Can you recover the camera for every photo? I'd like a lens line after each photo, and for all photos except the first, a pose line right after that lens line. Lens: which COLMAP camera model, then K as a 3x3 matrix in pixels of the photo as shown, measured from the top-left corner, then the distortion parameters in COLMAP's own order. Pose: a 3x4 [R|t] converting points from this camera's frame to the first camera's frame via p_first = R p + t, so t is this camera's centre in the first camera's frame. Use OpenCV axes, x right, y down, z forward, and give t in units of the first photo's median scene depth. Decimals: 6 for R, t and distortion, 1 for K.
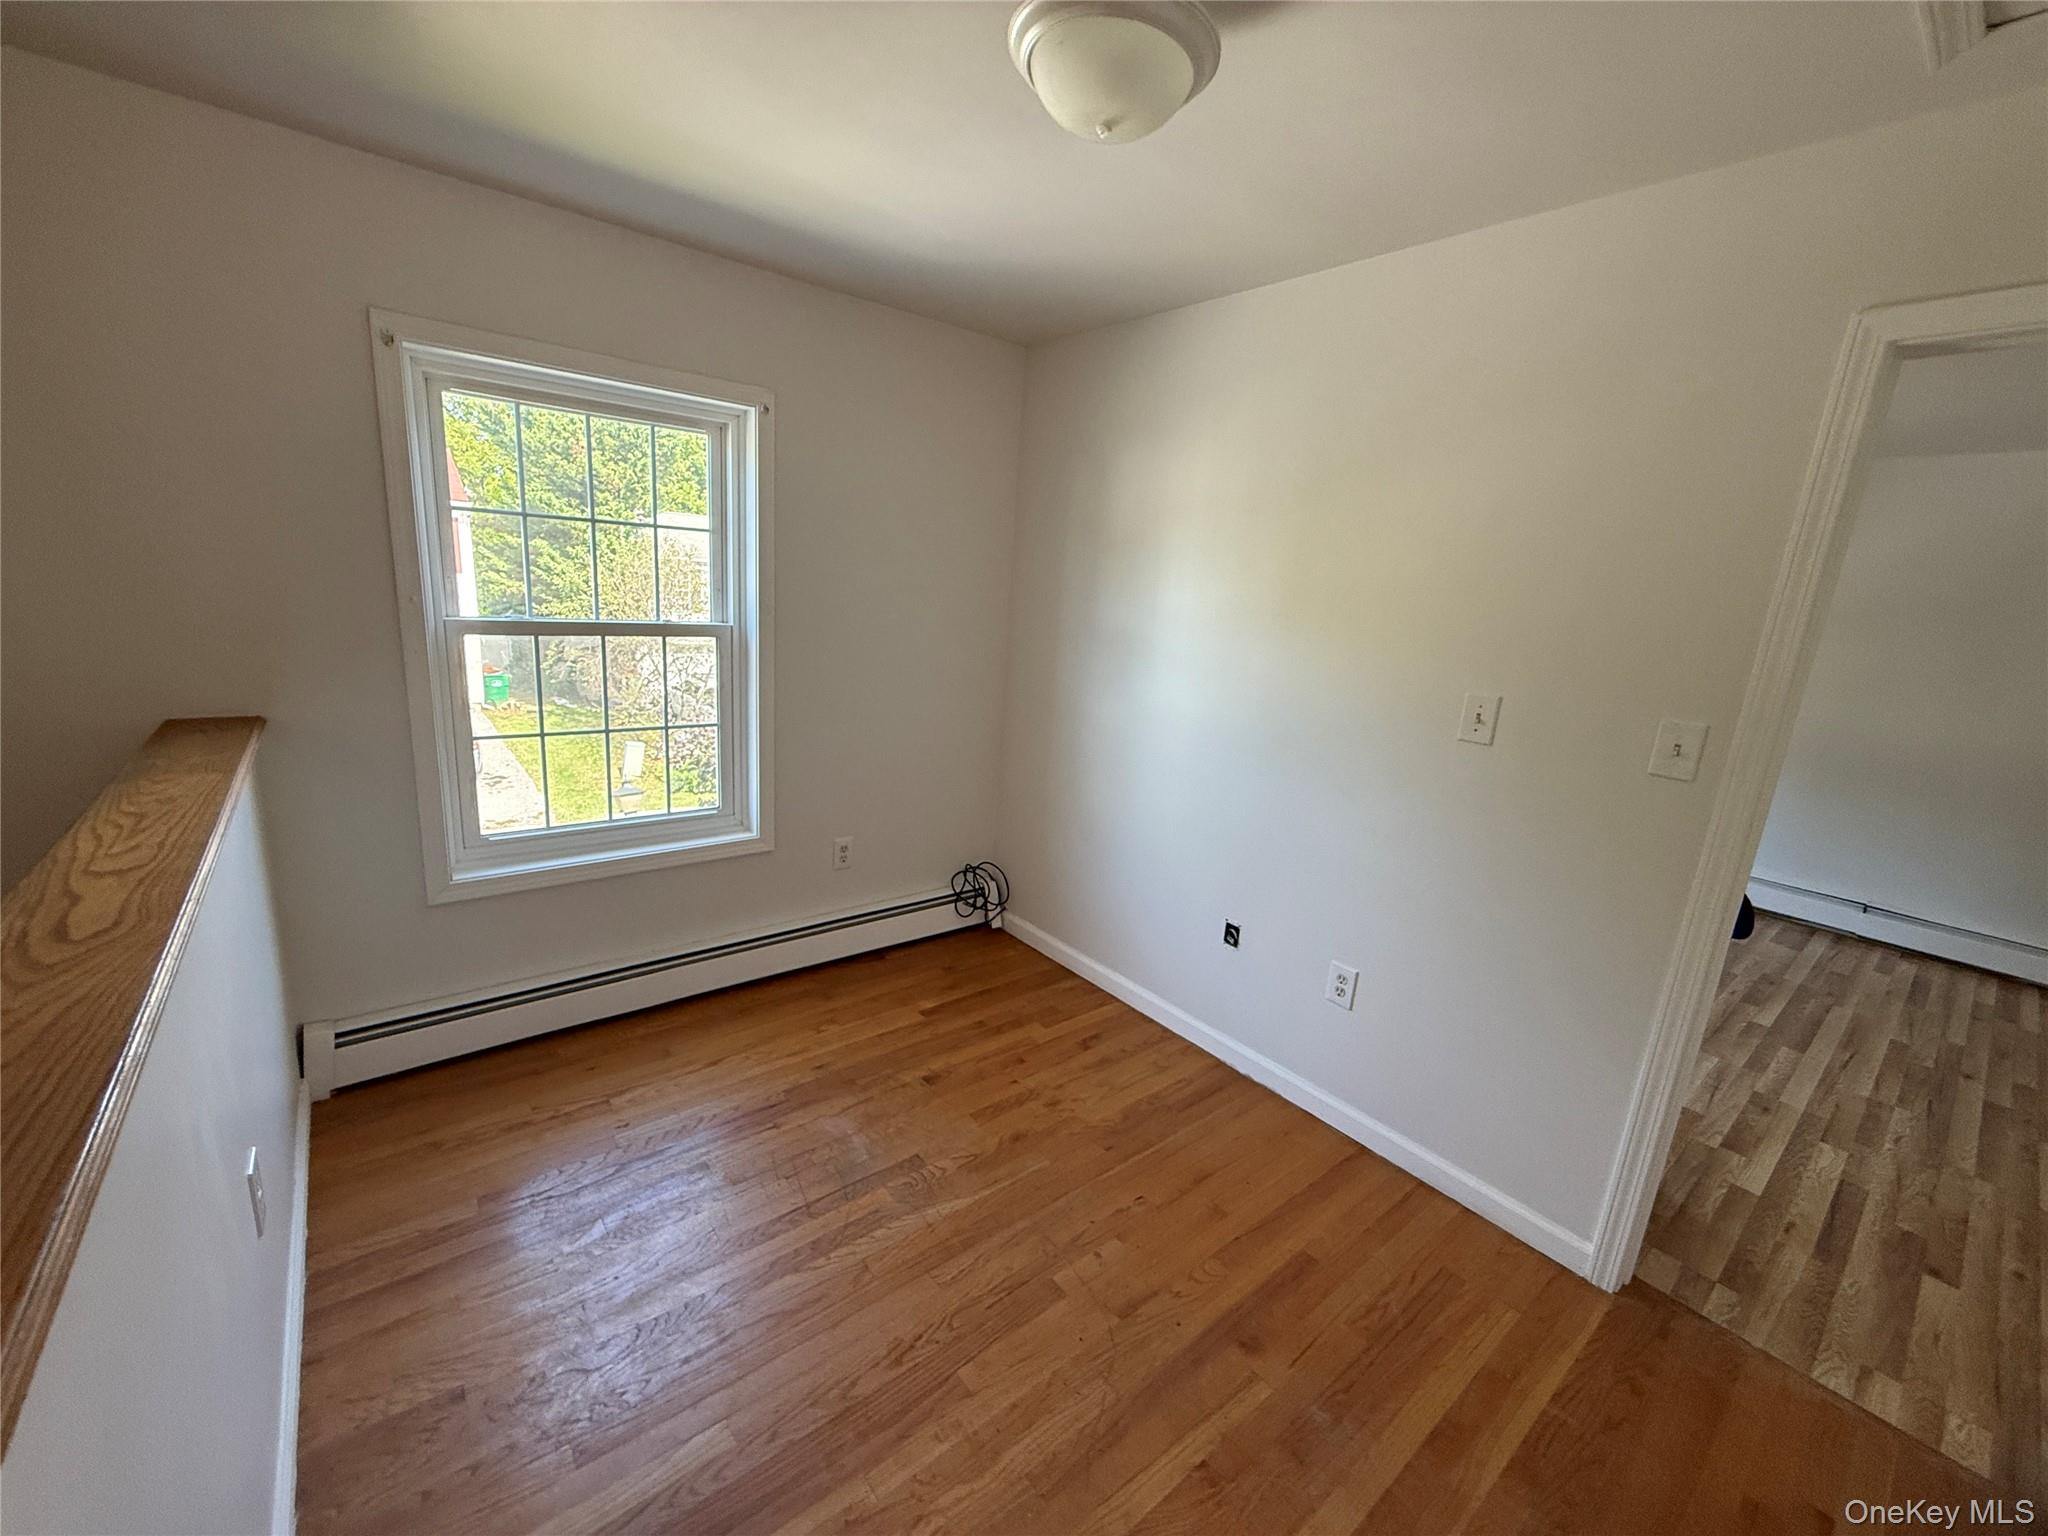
lens RADIAL K [[816.5, 0, 1019.3], [0, 816.5, 770.0], [0, 0, 1]] dist [0.000156, -0.000088]
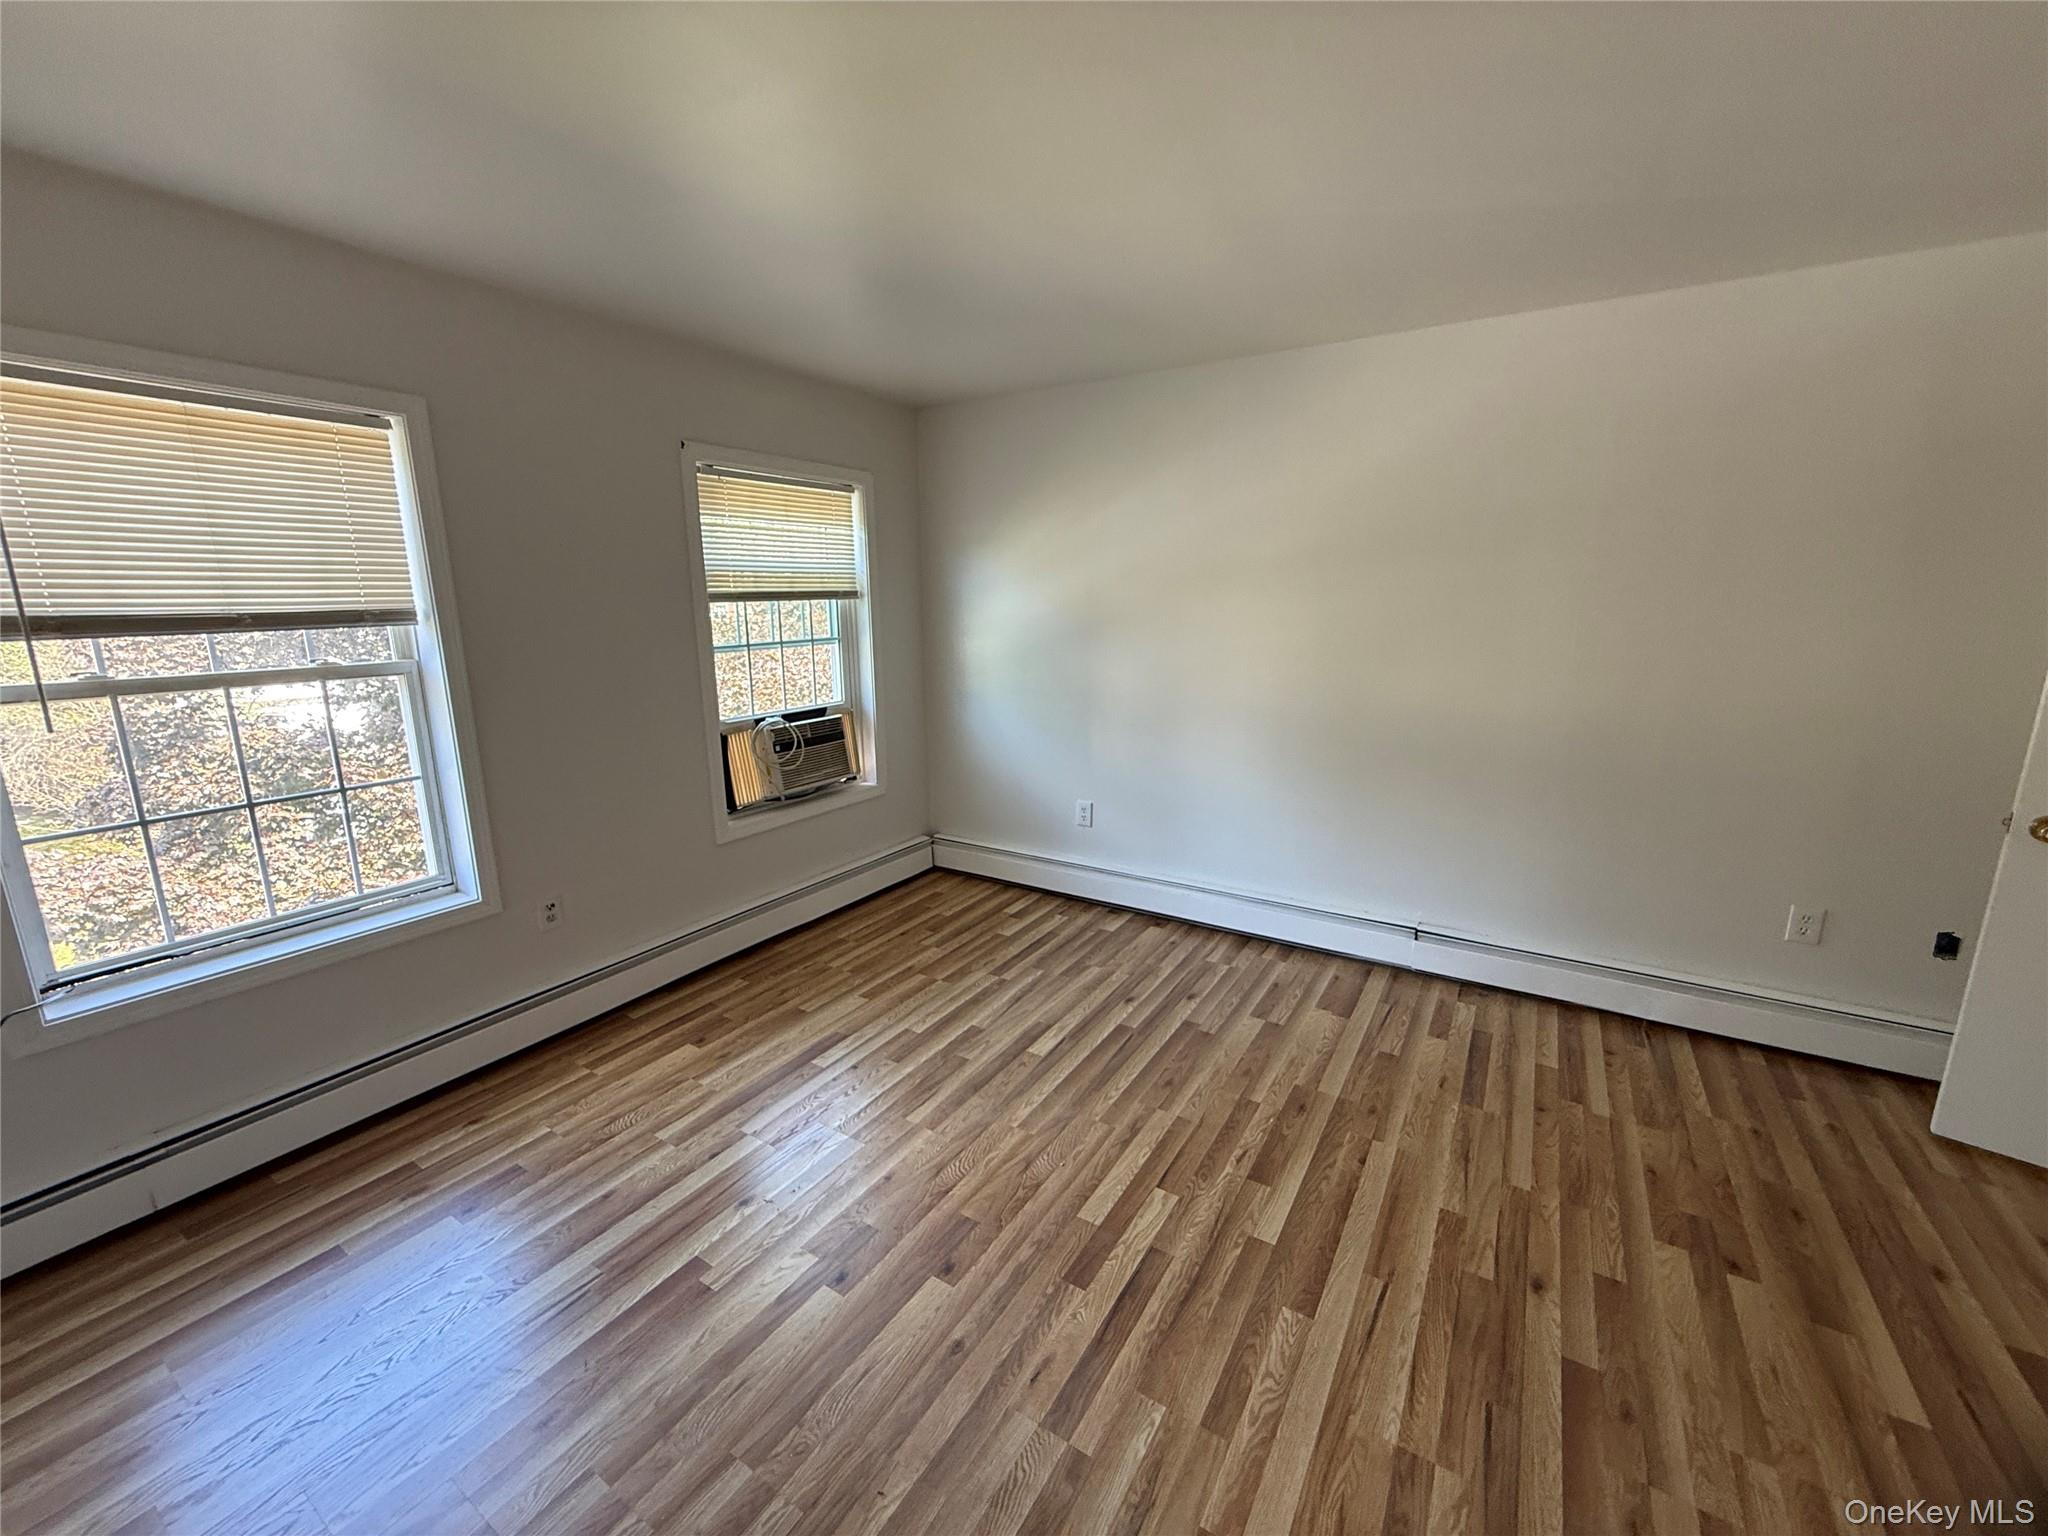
lens RADIAL K [[816.5, 0, 1019.3], [0, 816.5, 770.0], [0, 0, 1]] dist [0.000156, -0.000088]
pose [[0.945805, -0.131464, 0.296935, 0.625472], [0.132761, 0.991021, 0.015886, -0.058082], [-0.296357, 0.024396, 0.954766, 0.493342]]
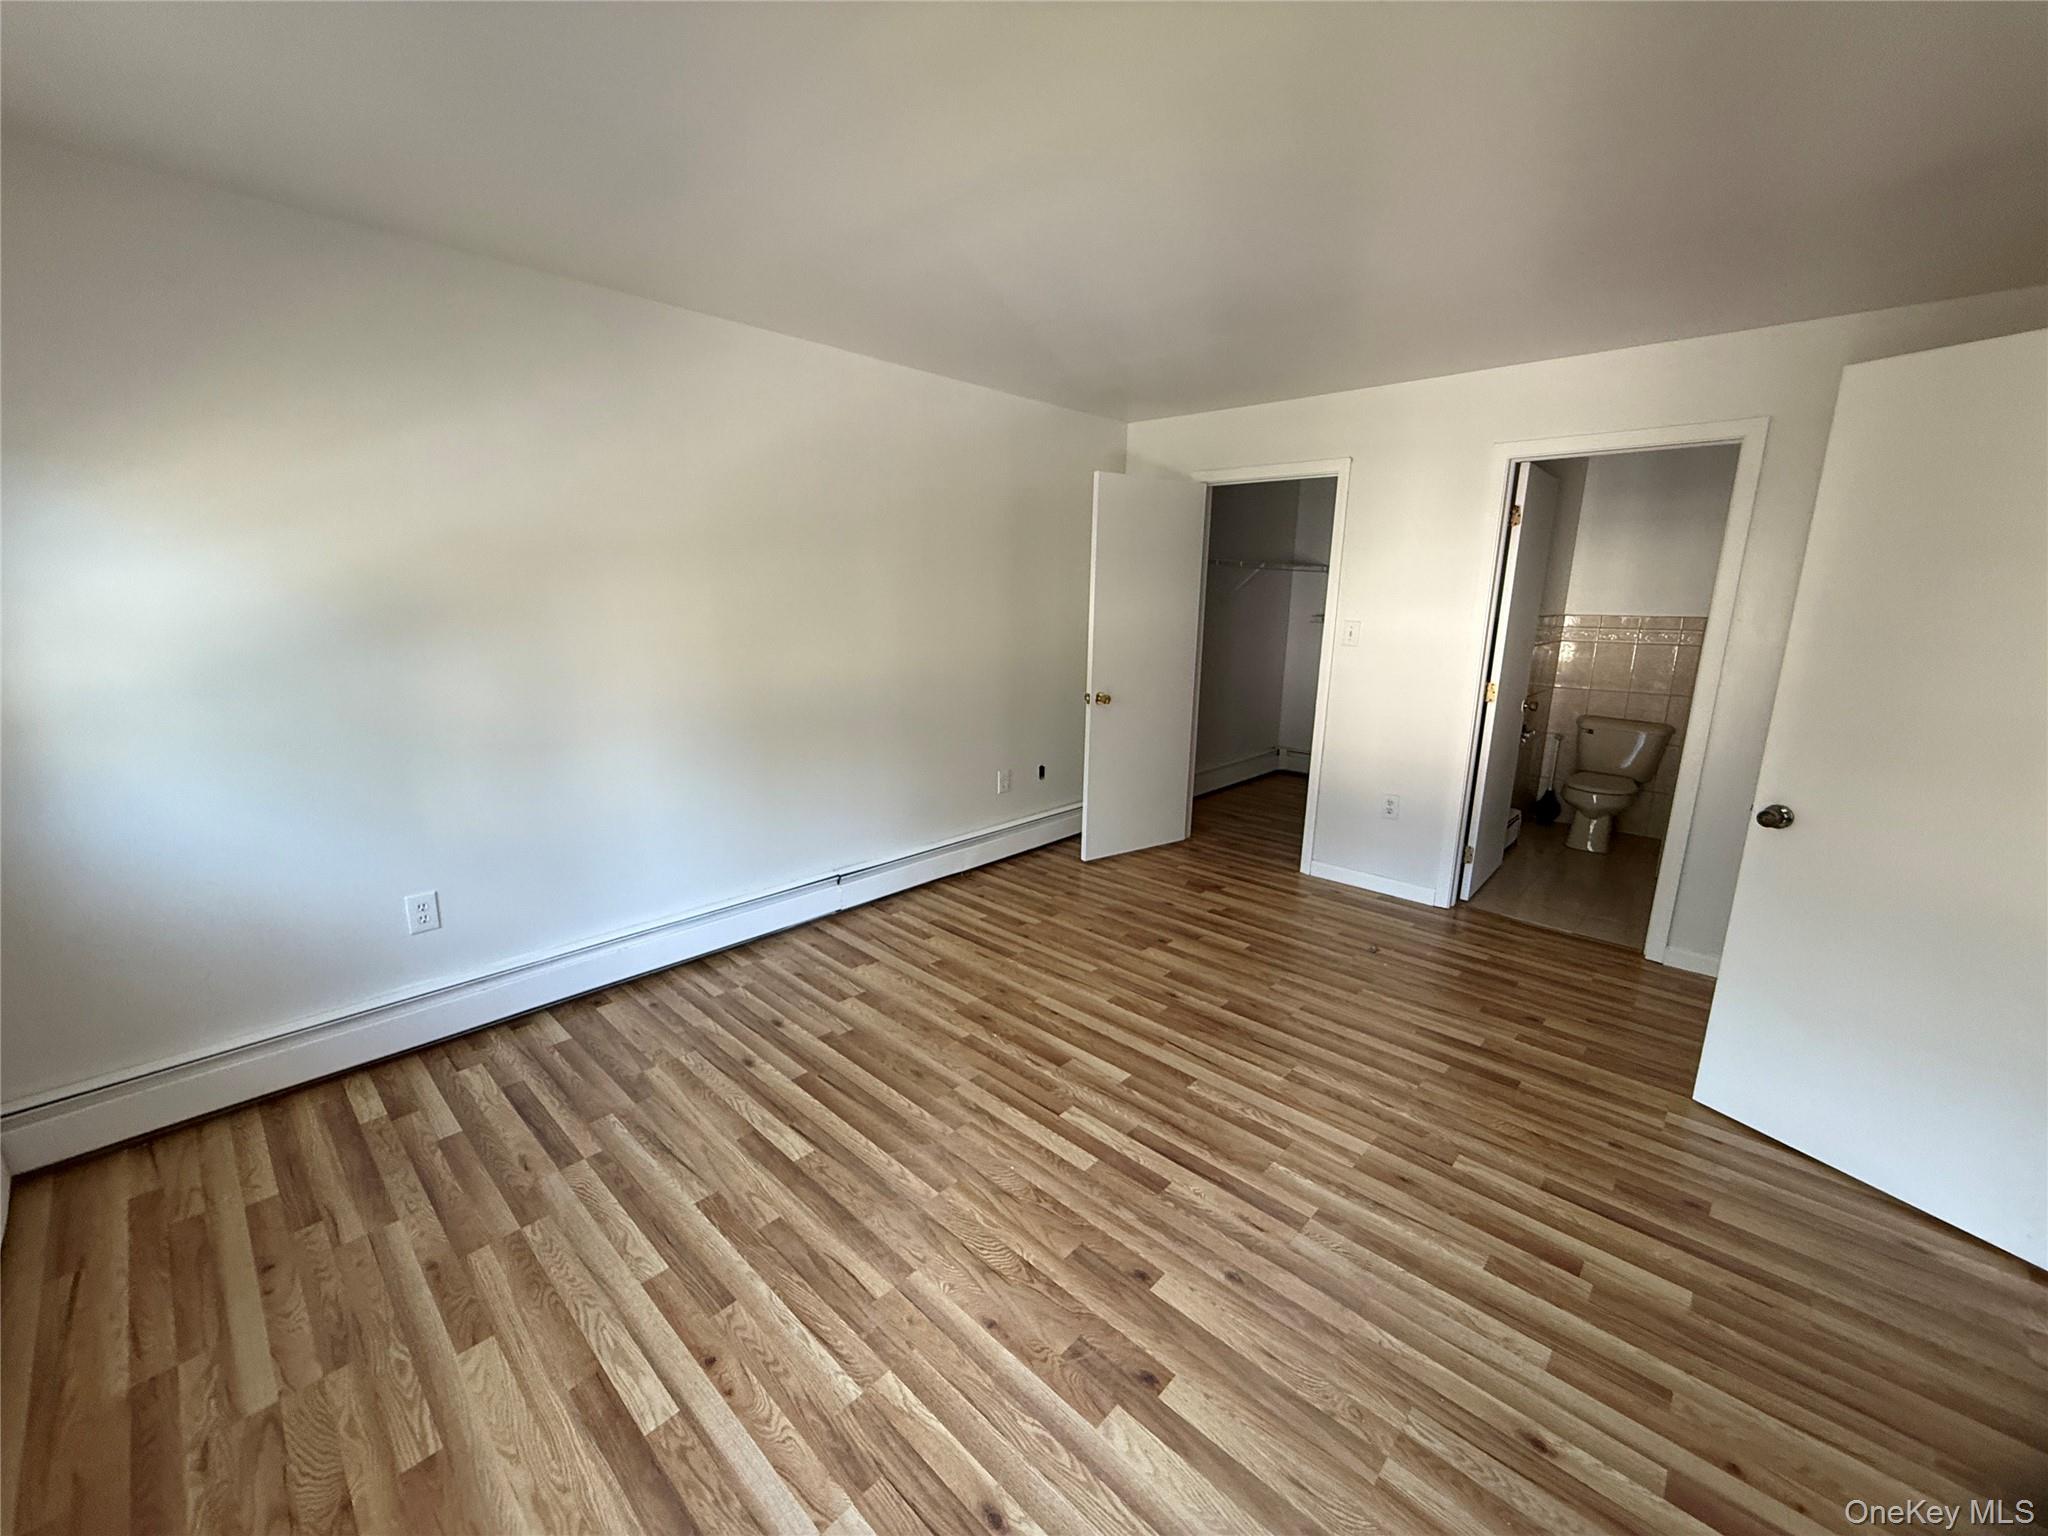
lens RADIAL K [[816.5, 0, 1019.3], [0, 816.5, 770.0], [0, 0, 1]] dist [0.000156, -0.000088]
pose [[-0.131380, -0.276737, 0.951922, 0.279173], [0.201539, 0.932736, 0.298974, -0.211674], [-0.970629, 0.231129, -0.066770, 1.105622]]
